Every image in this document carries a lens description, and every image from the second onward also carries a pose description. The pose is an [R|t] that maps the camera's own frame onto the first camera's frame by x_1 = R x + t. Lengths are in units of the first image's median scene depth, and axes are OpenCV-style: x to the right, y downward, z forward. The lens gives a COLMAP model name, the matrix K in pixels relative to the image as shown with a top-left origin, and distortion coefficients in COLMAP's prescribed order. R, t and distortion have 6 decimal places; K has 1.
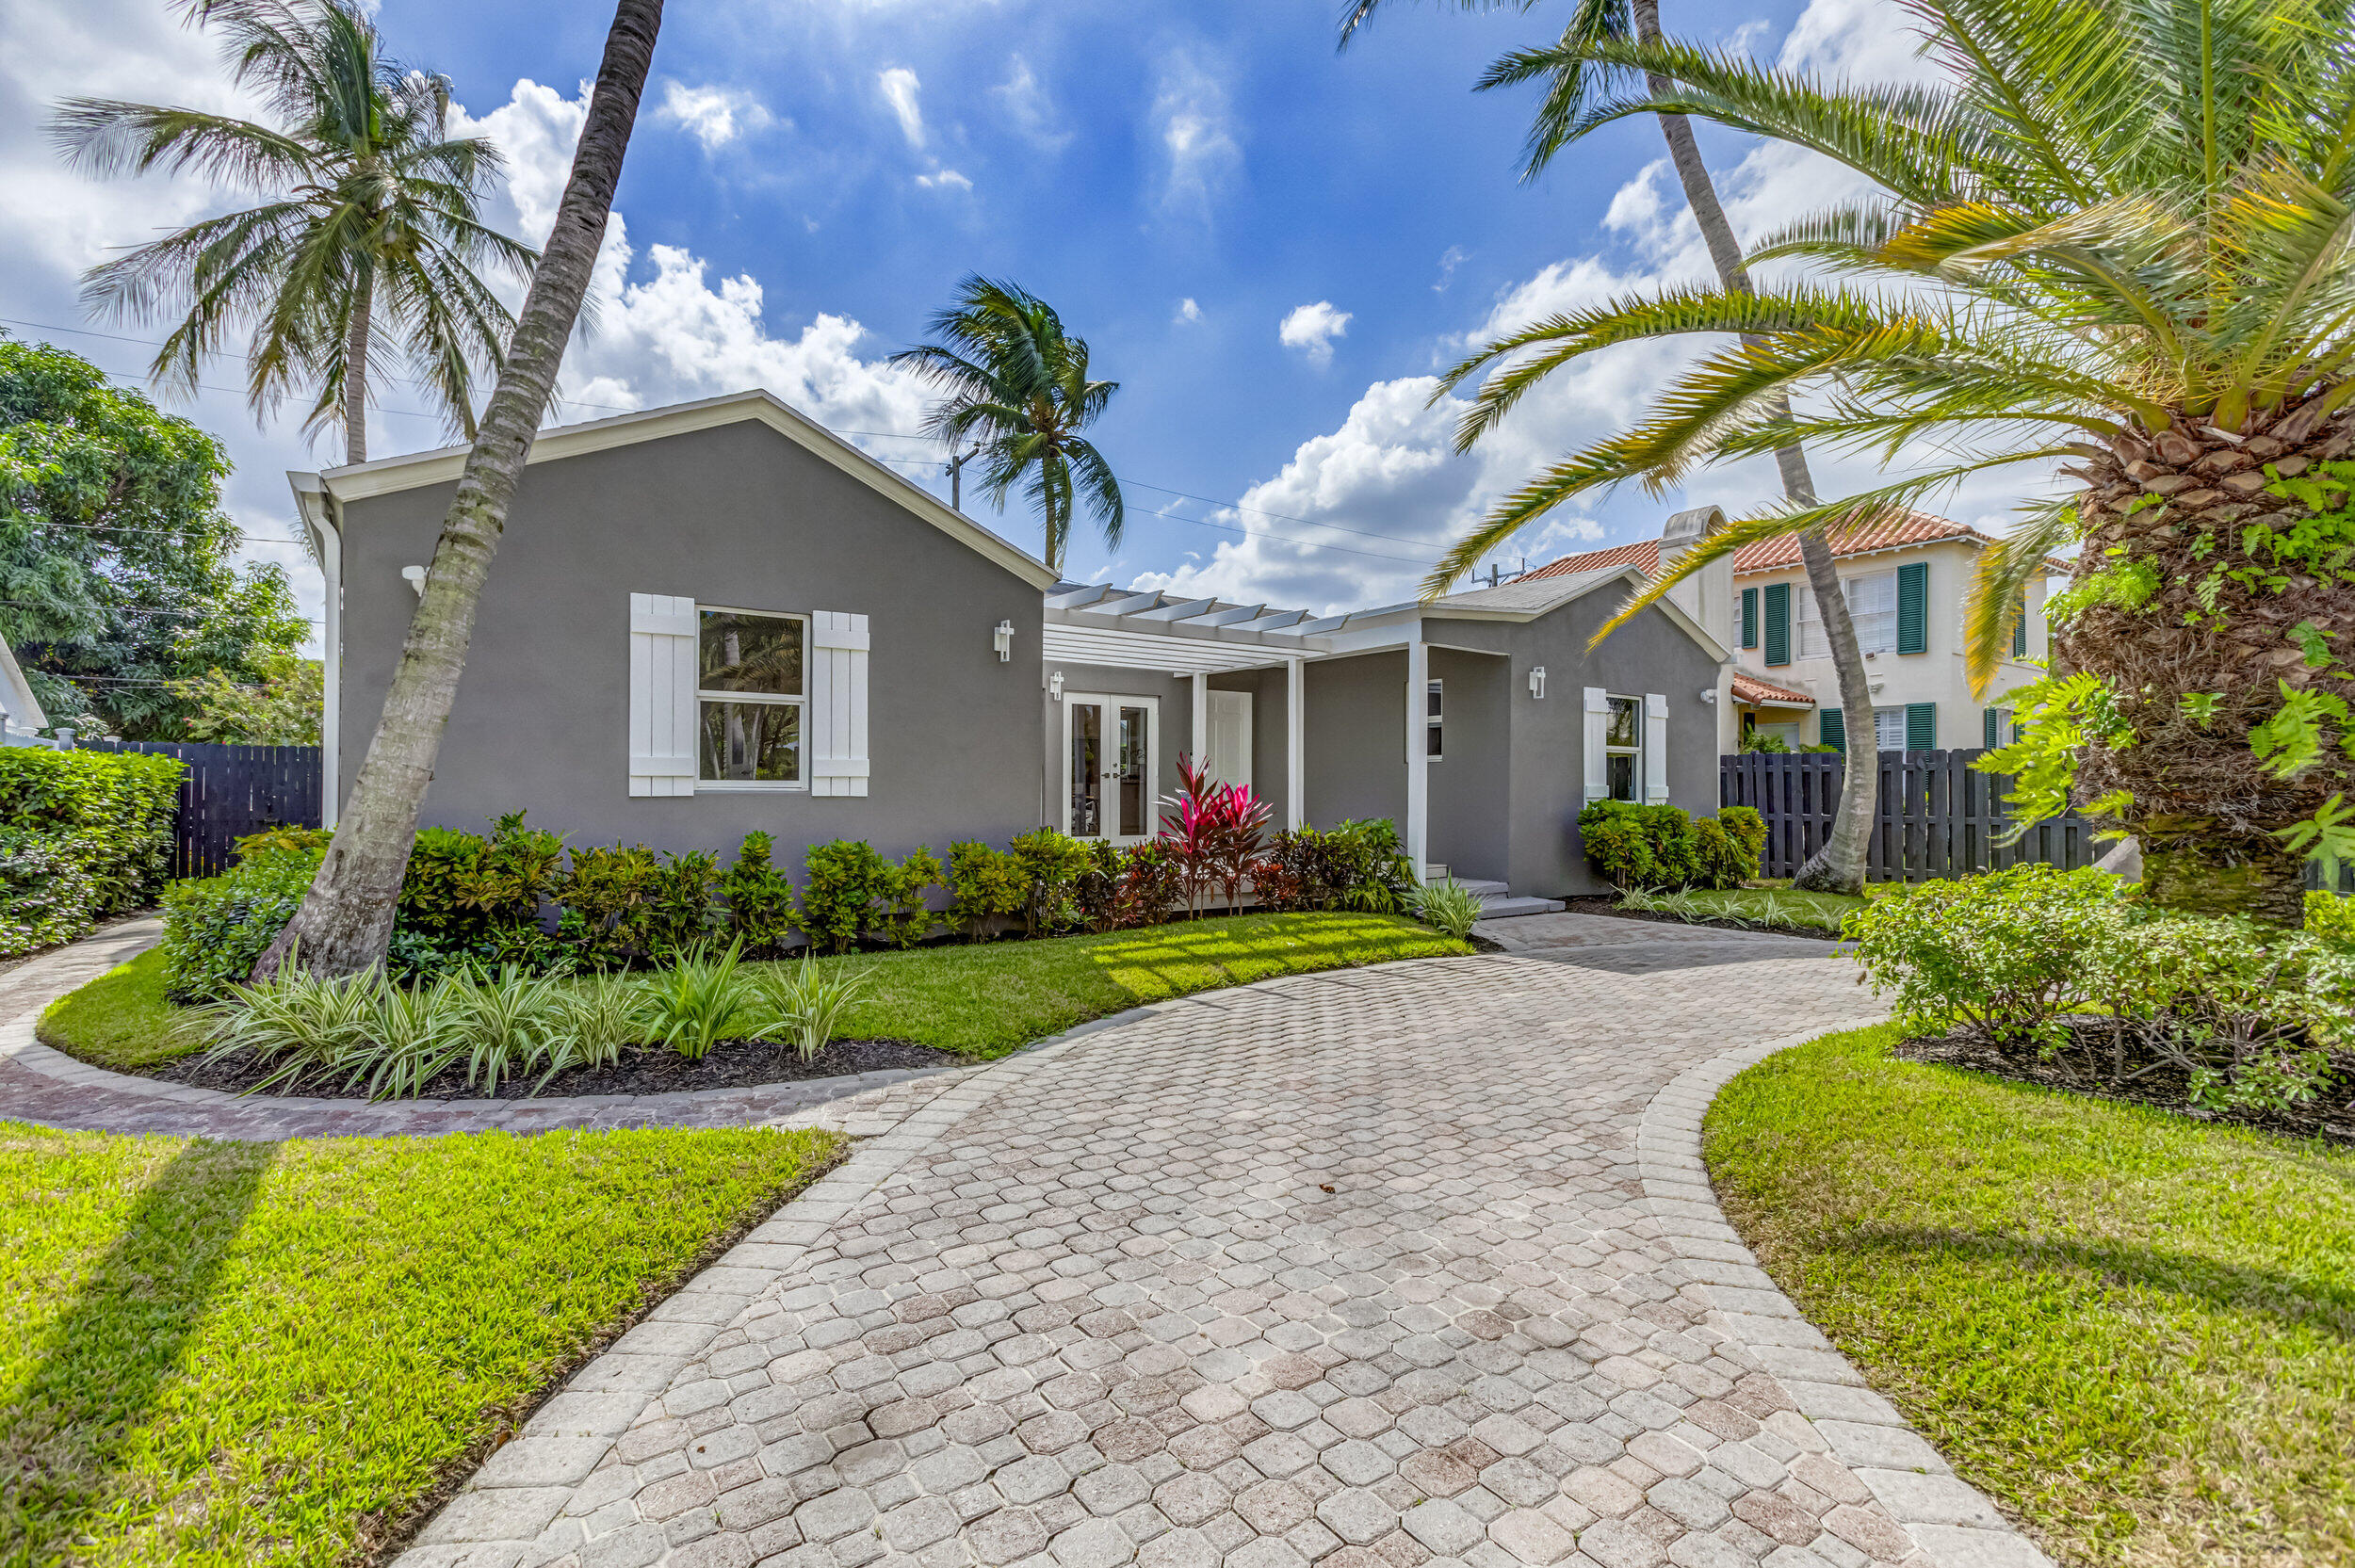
lens RADIAL K [[1071.3, 0, 1190.2], [0, 1071.3, 765.1], [0, 0, 1]] dist [-0.003126, 0.008342]
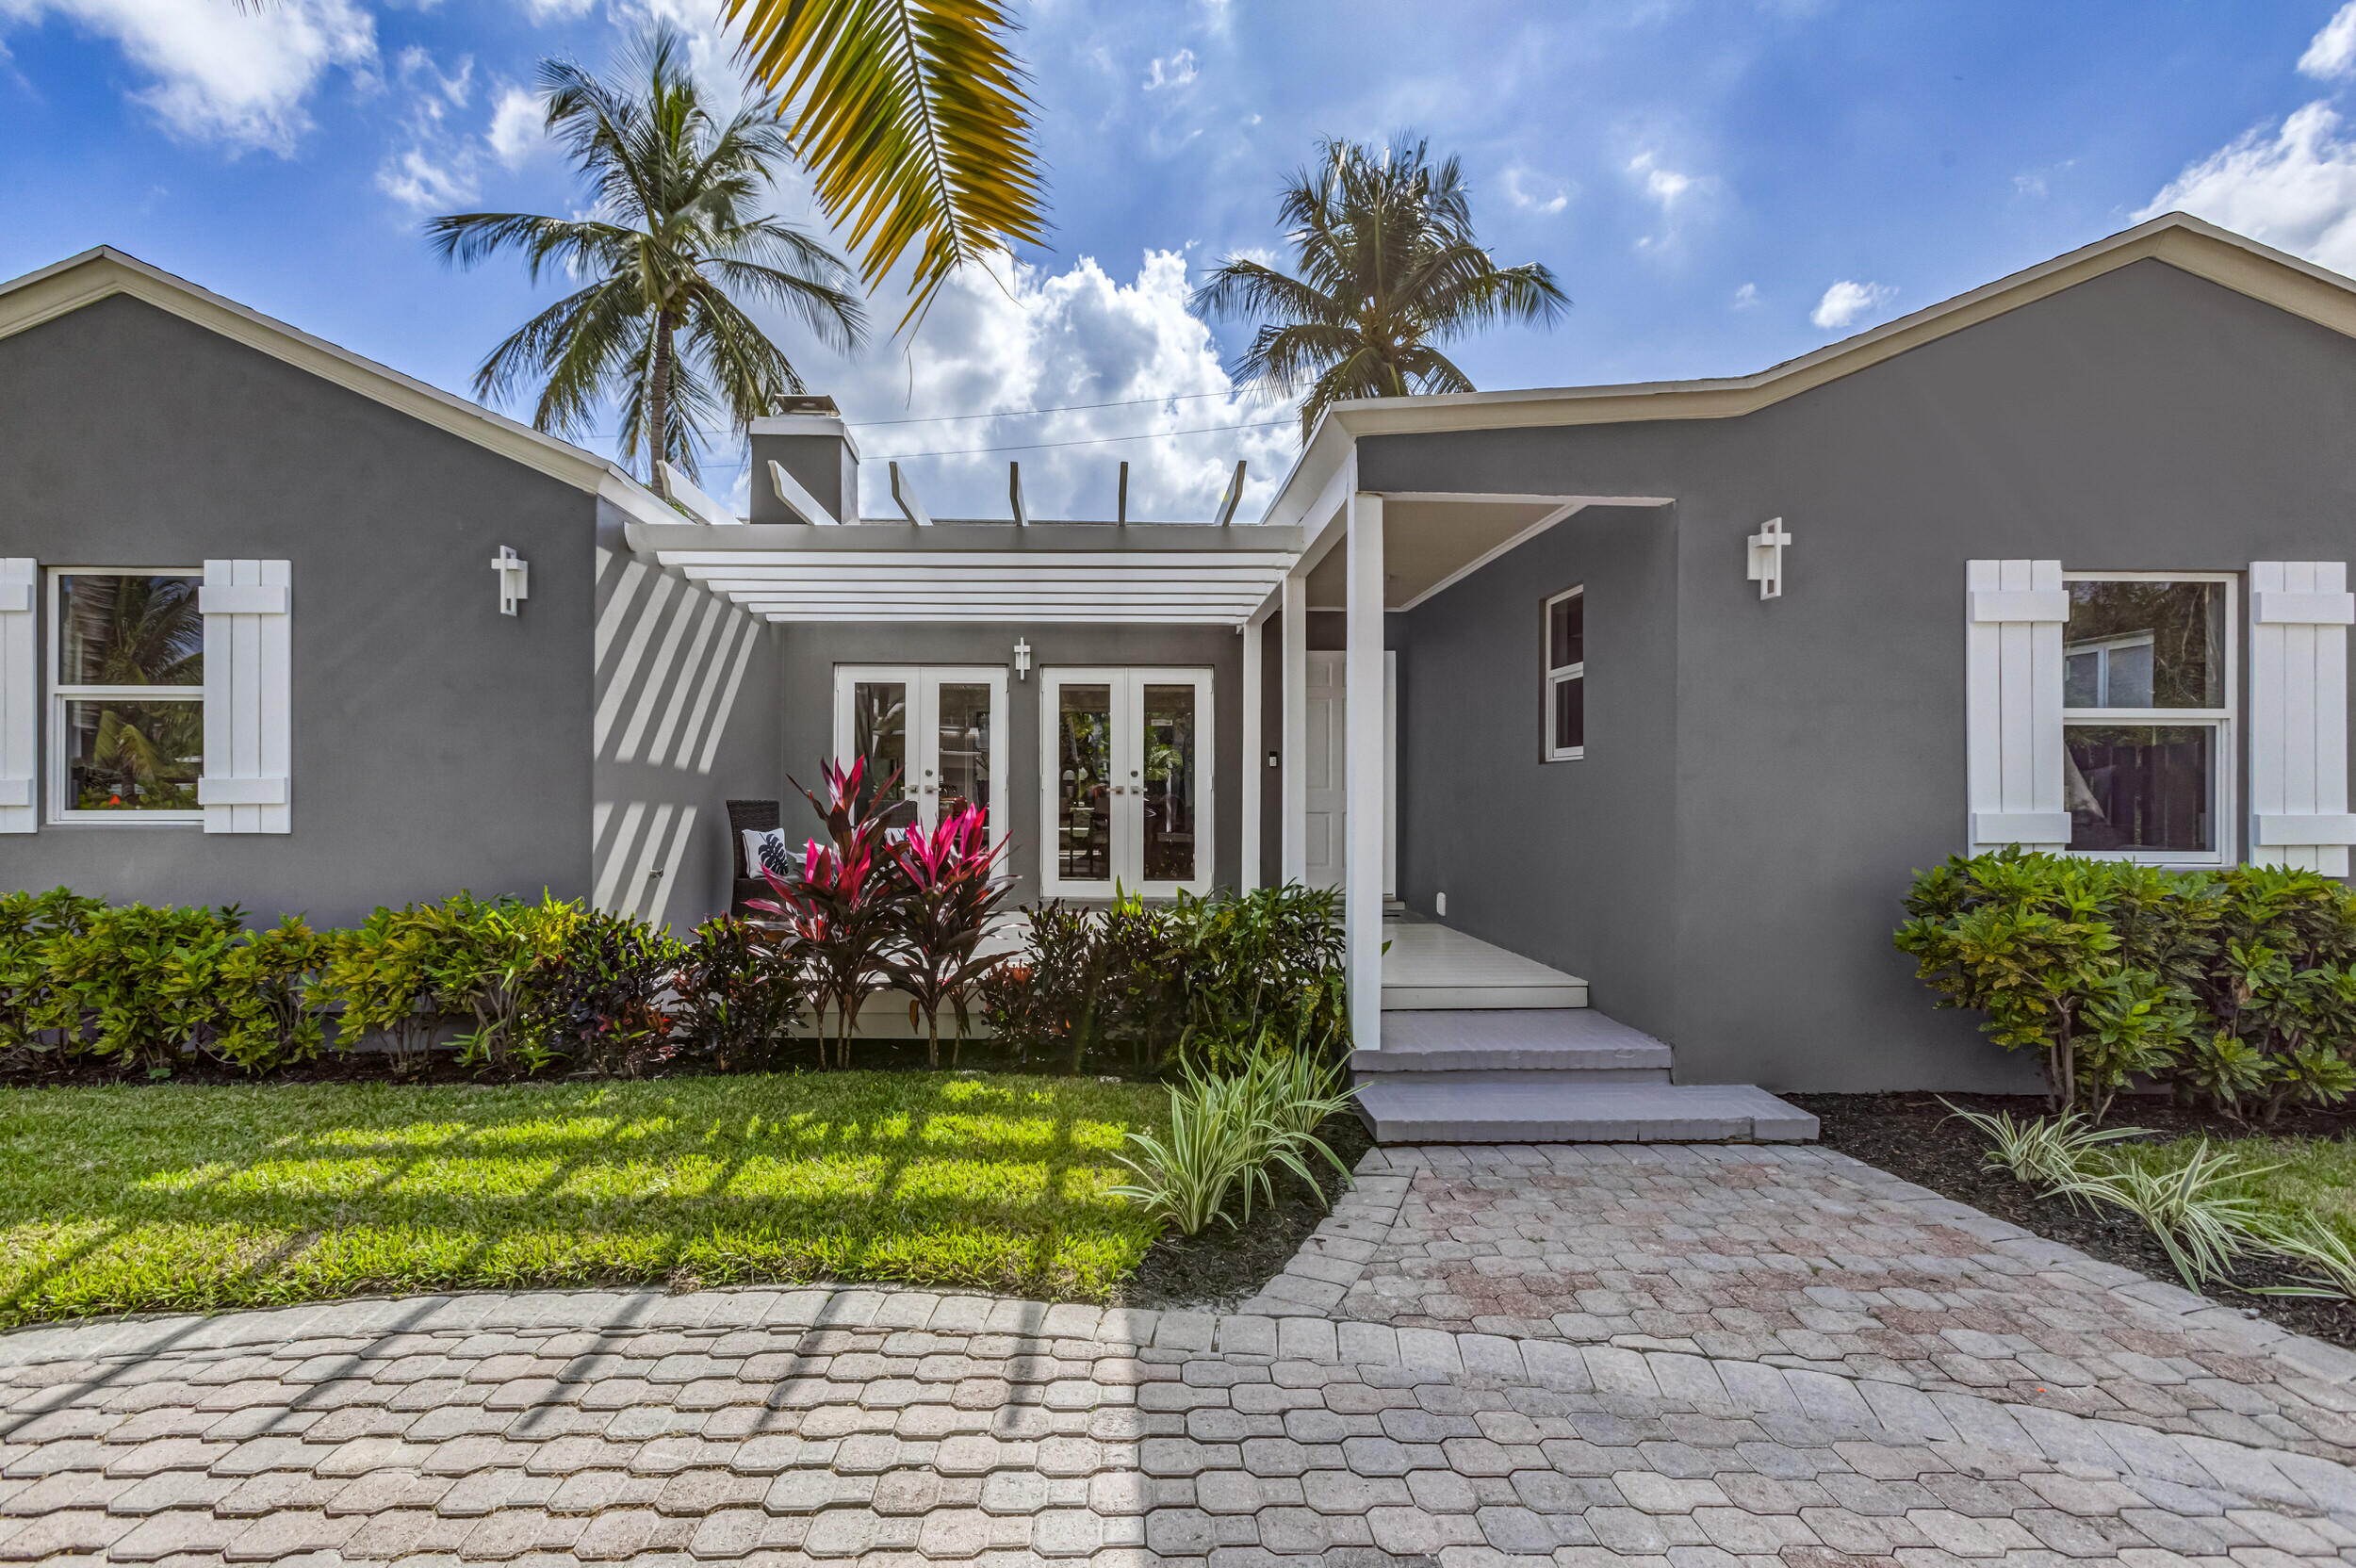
lens RADIAL K [[1085.6, 0, 1112.5], [0, 1085.6, 780.4], [0, 0, 1]] dist [-0.000891, 0.000586]
pose [[0.825254, -0.008841, -0.564692, 0.374409], [0.014315, 0.999884, 0.005267, 0.000403], [0.564580, -0.012430, 0.825285, 0.554553]]
